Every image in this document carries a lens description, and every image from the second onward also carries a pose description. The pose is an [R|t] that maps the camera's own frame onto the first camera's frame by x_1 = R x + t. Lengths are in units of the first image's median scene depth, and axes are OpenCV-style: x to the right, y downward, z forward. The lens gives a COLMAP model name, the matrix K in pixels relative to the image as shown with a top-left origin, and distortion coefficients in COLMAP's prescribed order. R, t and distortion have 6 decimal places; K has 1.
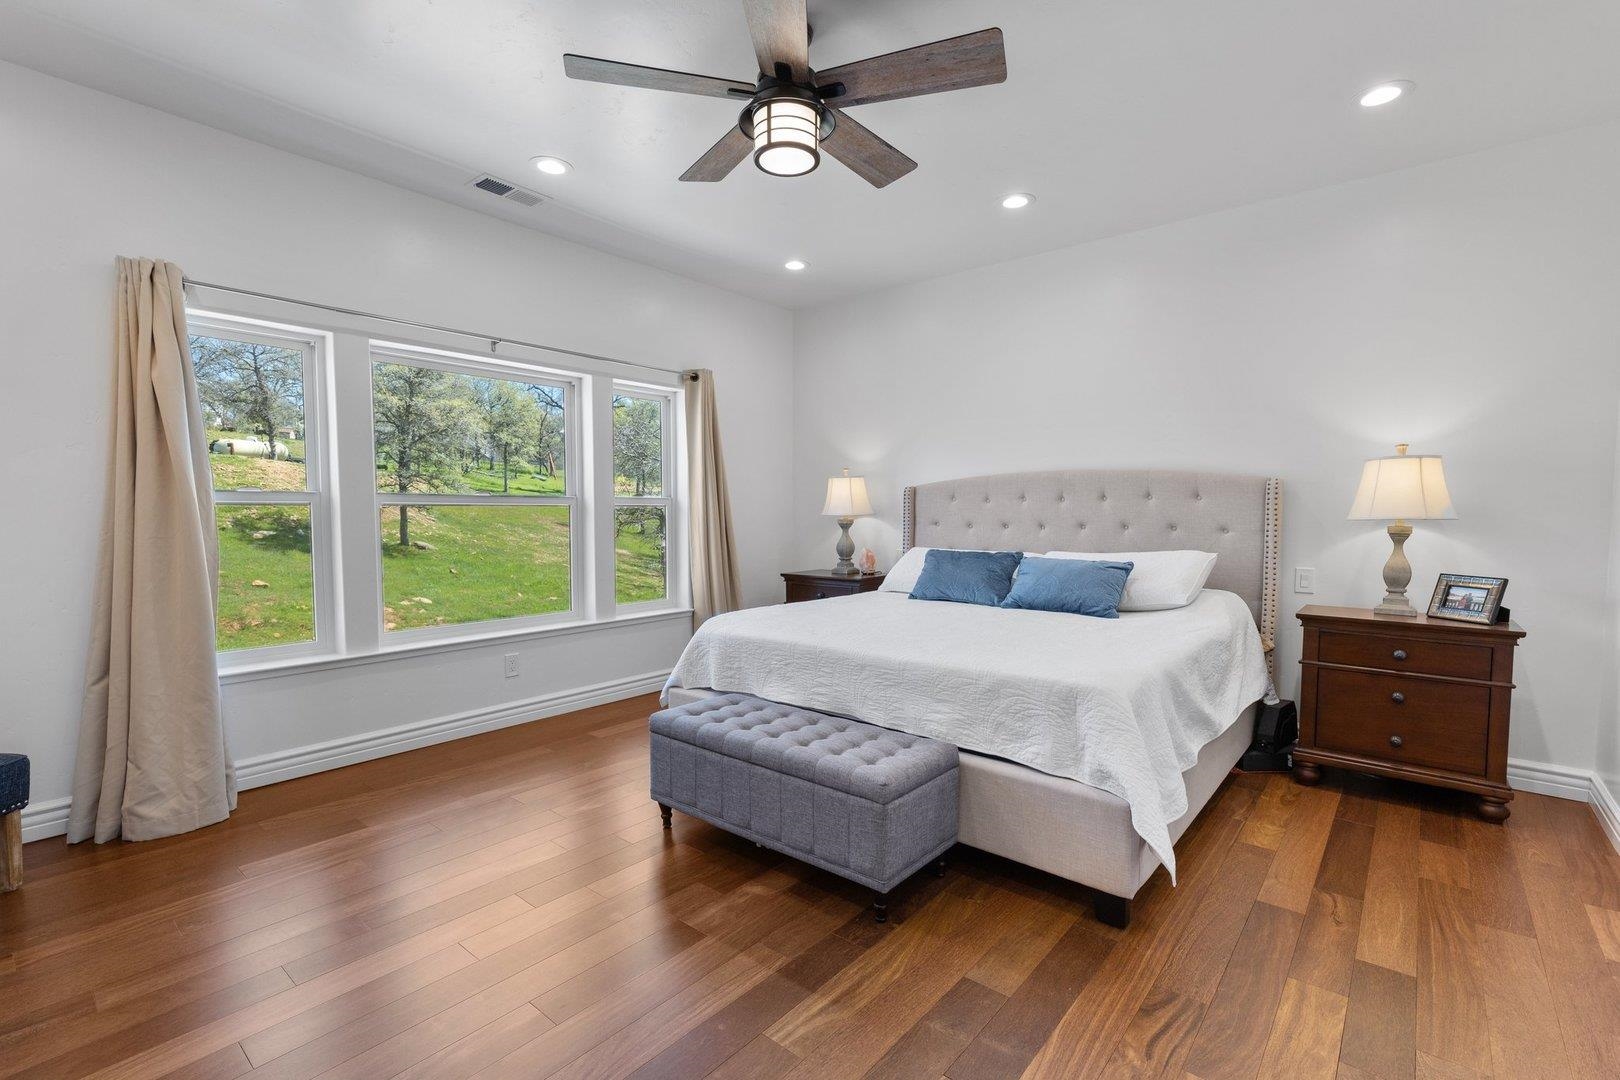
lens RADIAL K [[732.5, 0, 806.0], [0, 732.5, 541.8], [0, 0, 1]] dist [-0.002492, -0.000366]
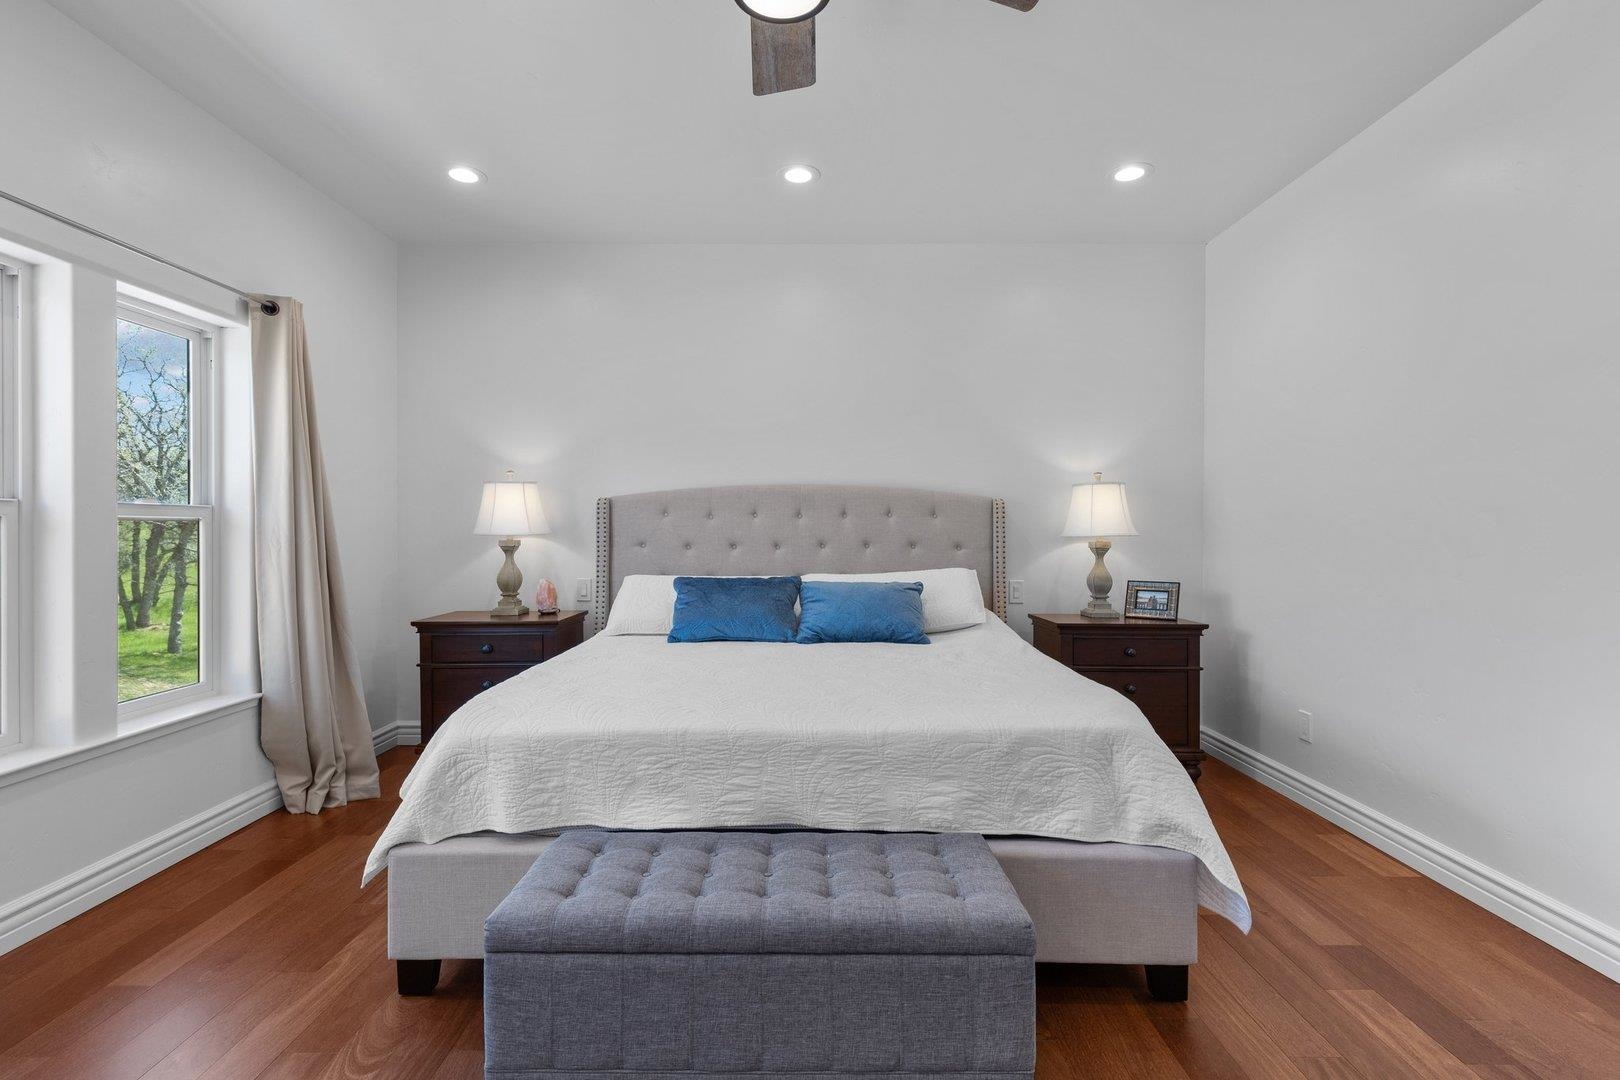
lens RADIAL K [[757.6, 0, 807.8], [0, 757.6, 533.8], [0, 0, 1]] dist [0.005429, -0.000790]
pose [[0.767520, -0.003722, 0.641014, -0.311740], [0.027848, 0.999233, -0.027542, -0.012520], [-0.640420, 0.038990, 0.767035, 0.353600]]
